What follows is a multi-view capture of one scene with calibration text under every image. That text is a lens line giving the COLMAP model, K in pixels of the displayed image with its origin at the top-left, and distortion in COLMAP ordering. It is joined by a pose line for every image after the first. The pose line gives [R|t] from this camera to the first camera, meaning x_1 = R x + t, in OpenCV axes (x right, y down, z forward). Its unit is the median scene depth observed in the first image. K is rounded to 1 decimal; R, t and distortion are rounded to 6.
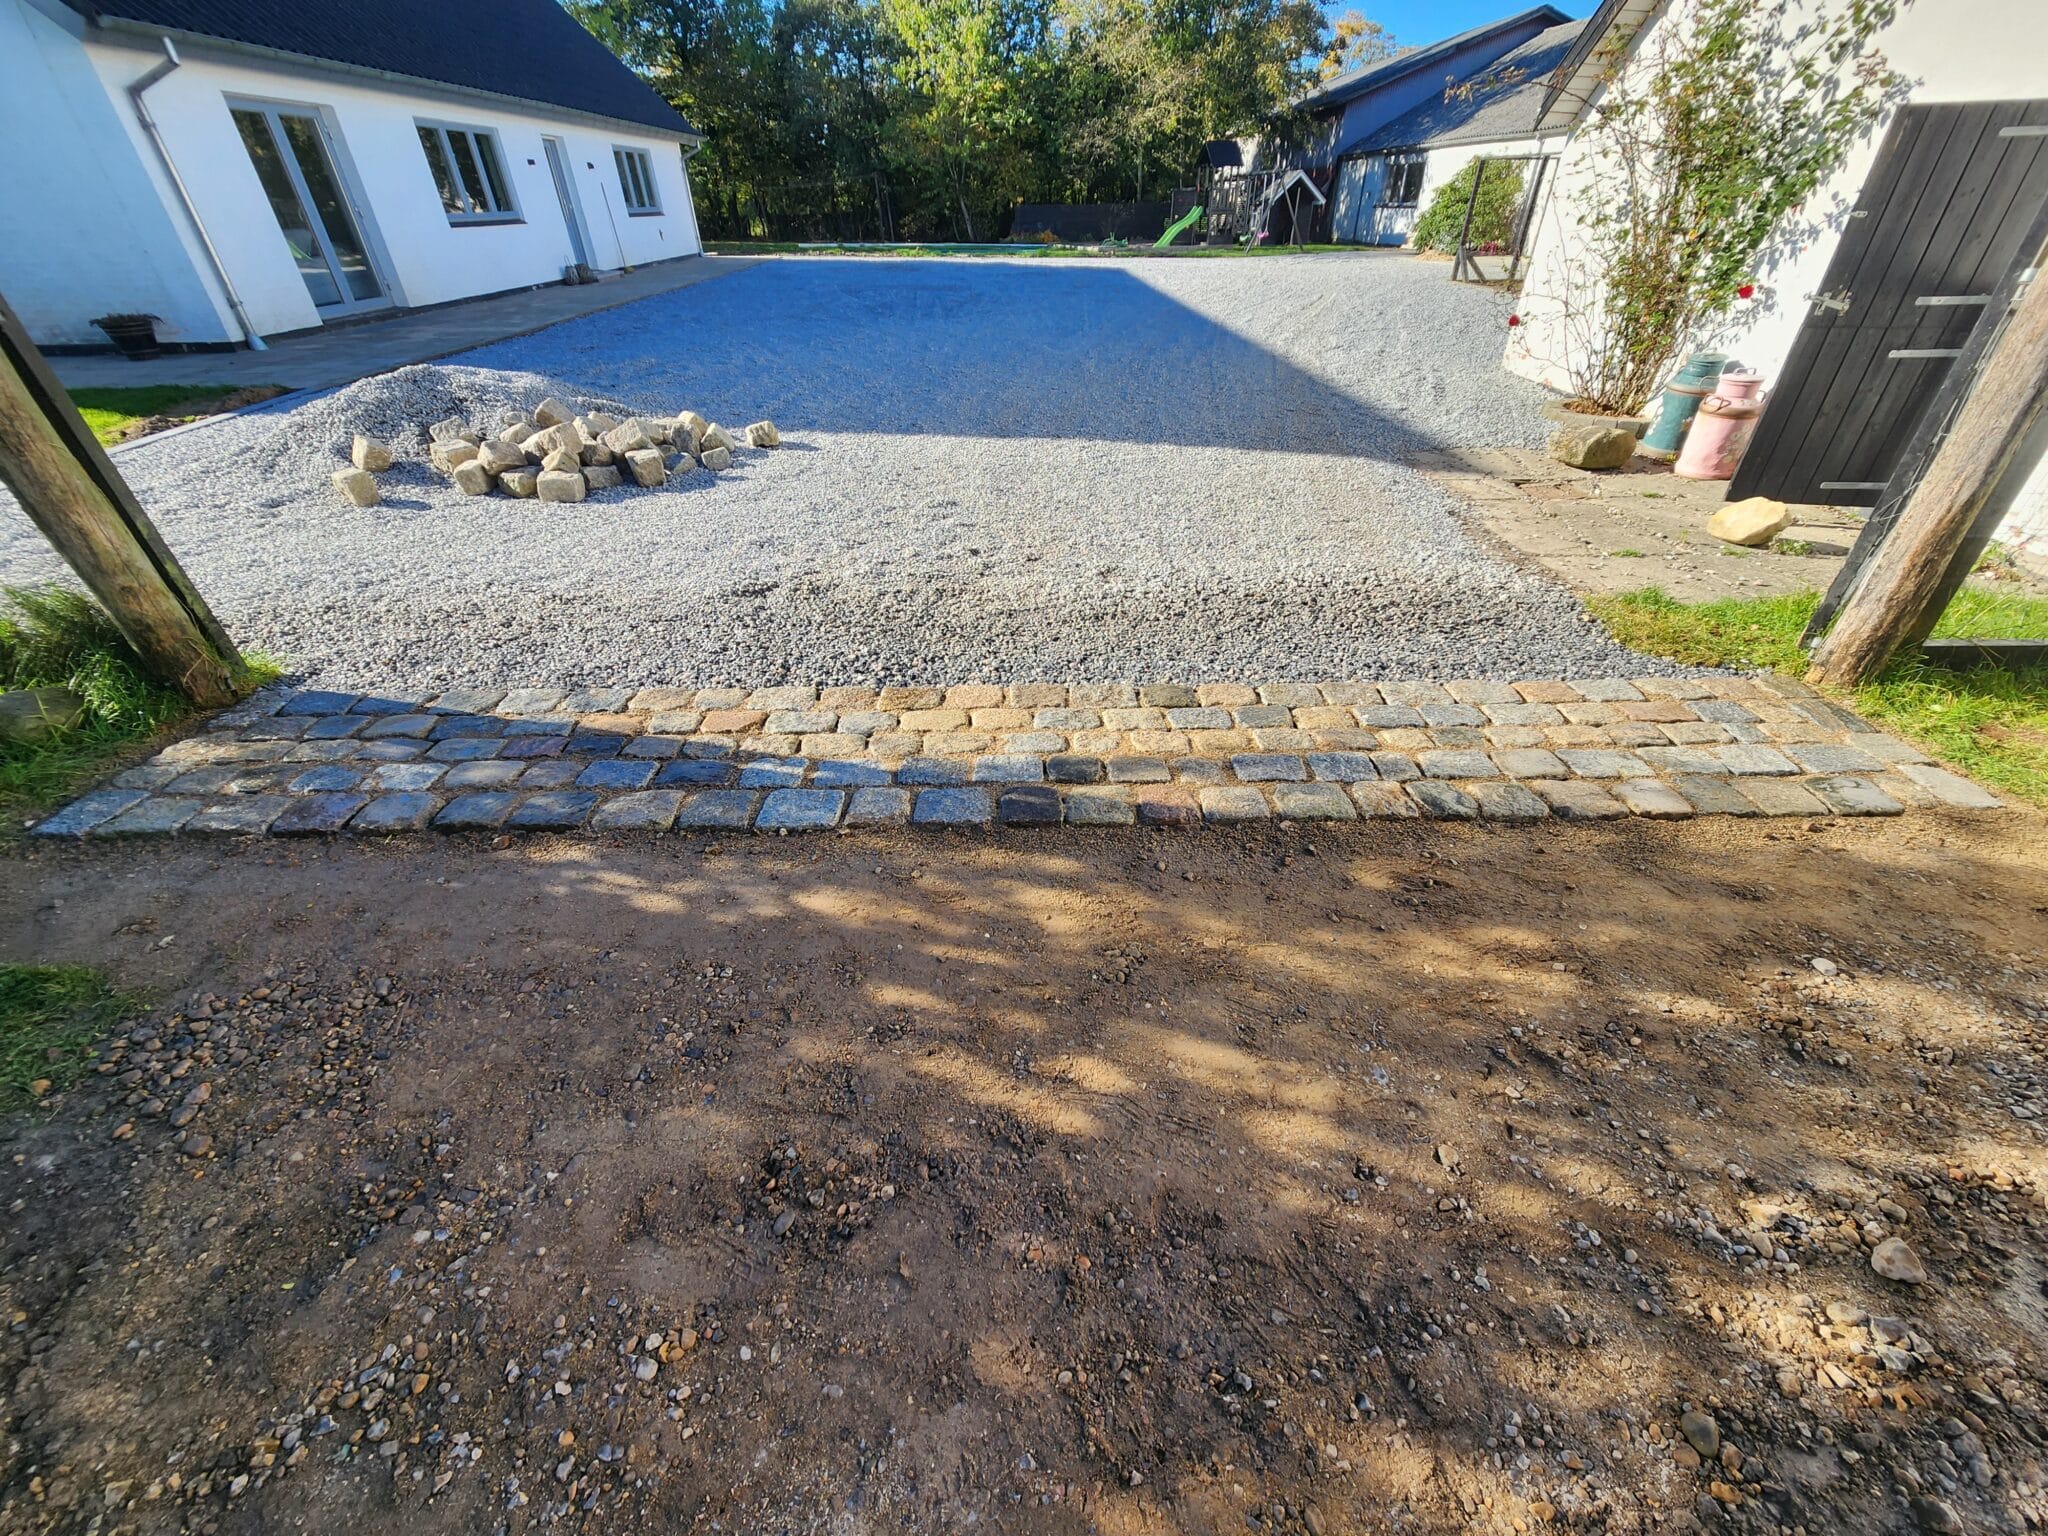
lens RADIAL K [[824.3, 0, 995.4], [0, 824.3, 775.1], [0, 0, 1]] dist [-0.006721, -0.000161]
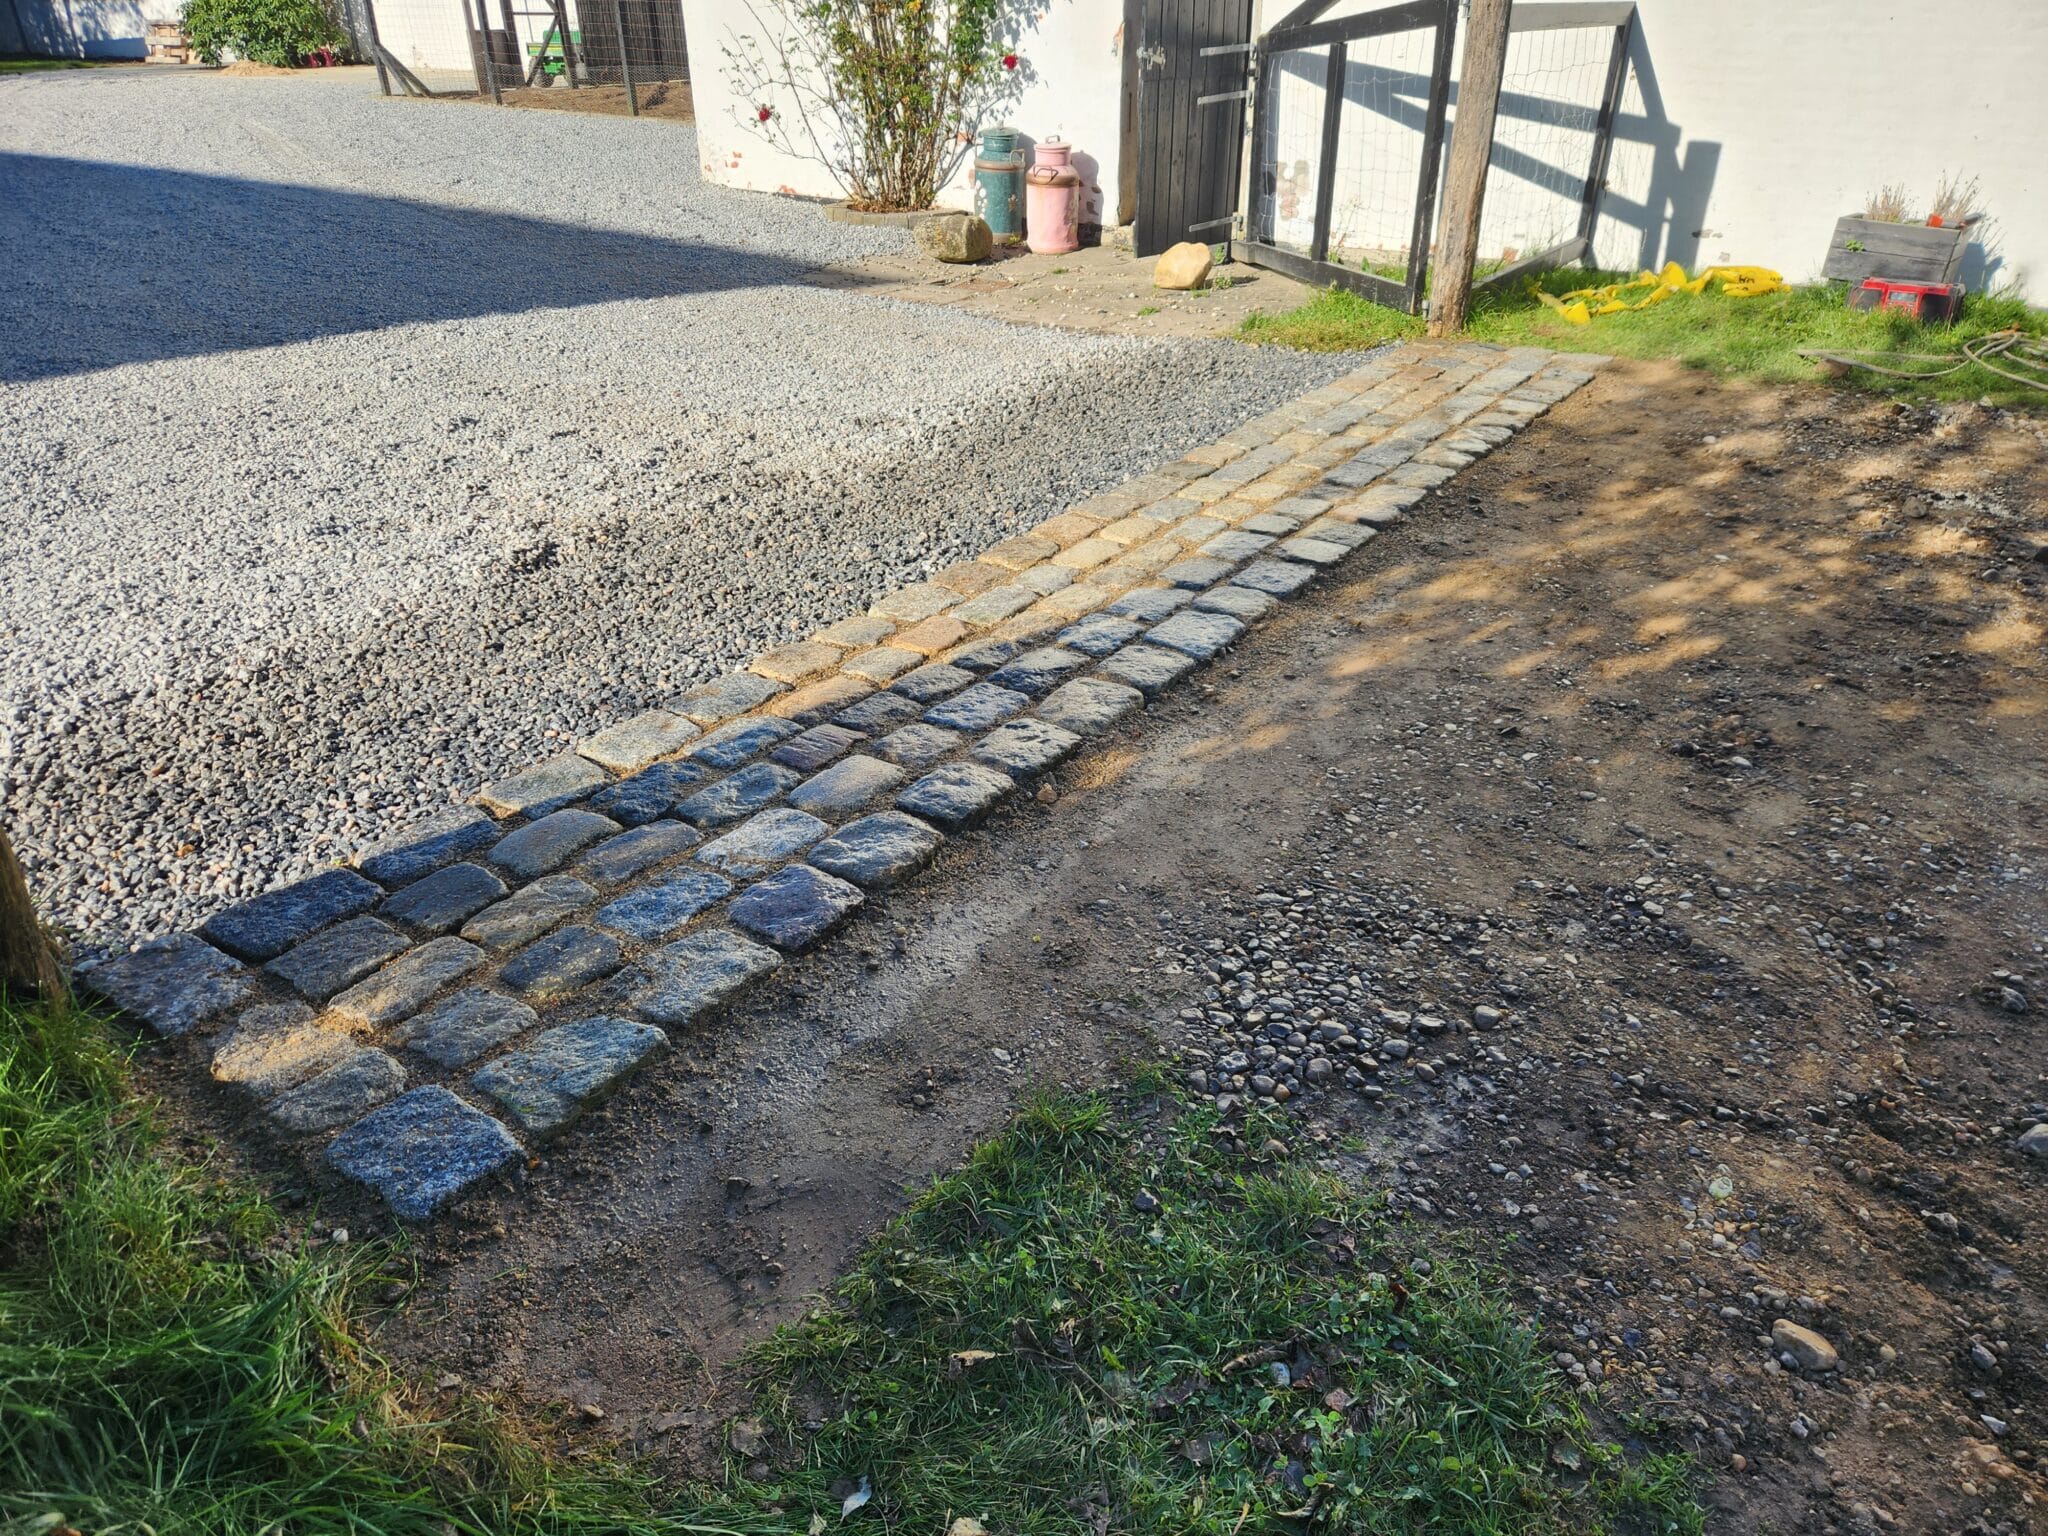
lens RADIAL K [[1379.5, 0, 1015.6], [0, 1379.5, 764.8], [0, 0, 1]] dist [0.079561, -0.077128]
pose [[0.575177, -0.384520, 0.722022, -1.406943], [0.461476, 0.881301, 0.101725, -0.065837], [-0.675434, 0.274686, 0.684351, 0.231542]]
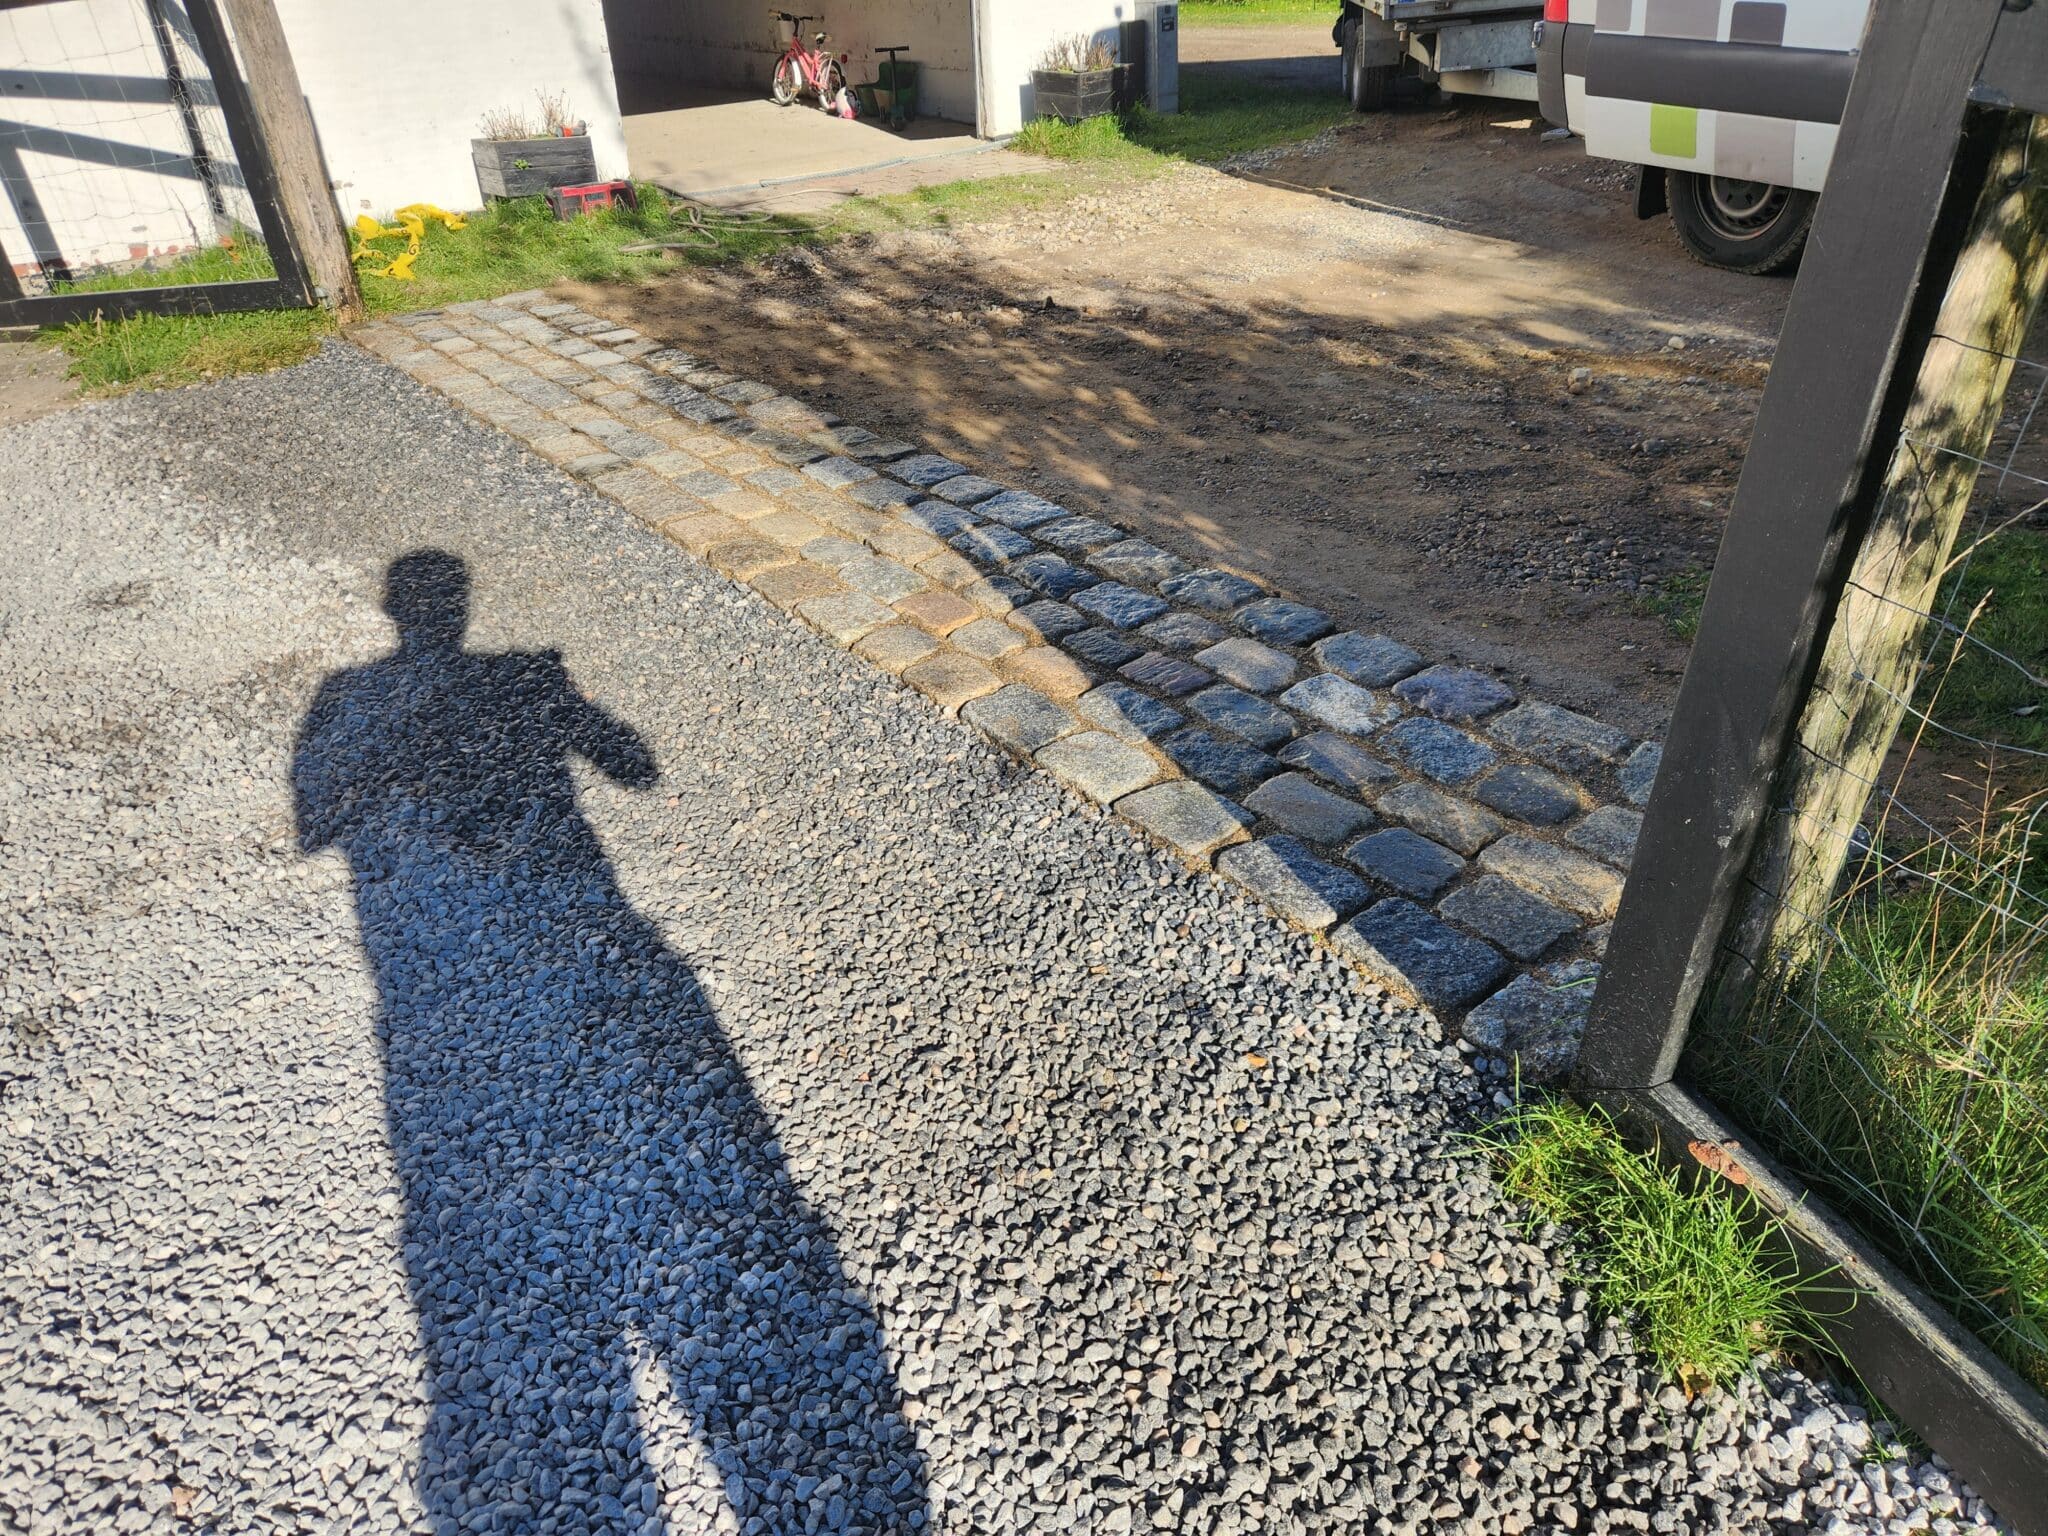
lens RADIAL K [[1379.5, 0, 1015.6], [0, 1379.5, 764.8], [0, 0, 1]] dist [0.079561, -0.077128]
pose [[-0.603787, -0.390291, 0.695064, -1.450164], [0.488379, 0.508020, 0.709508, -0.933893], [-0.630021, 0.767846, -0.116126, 1.439158]]
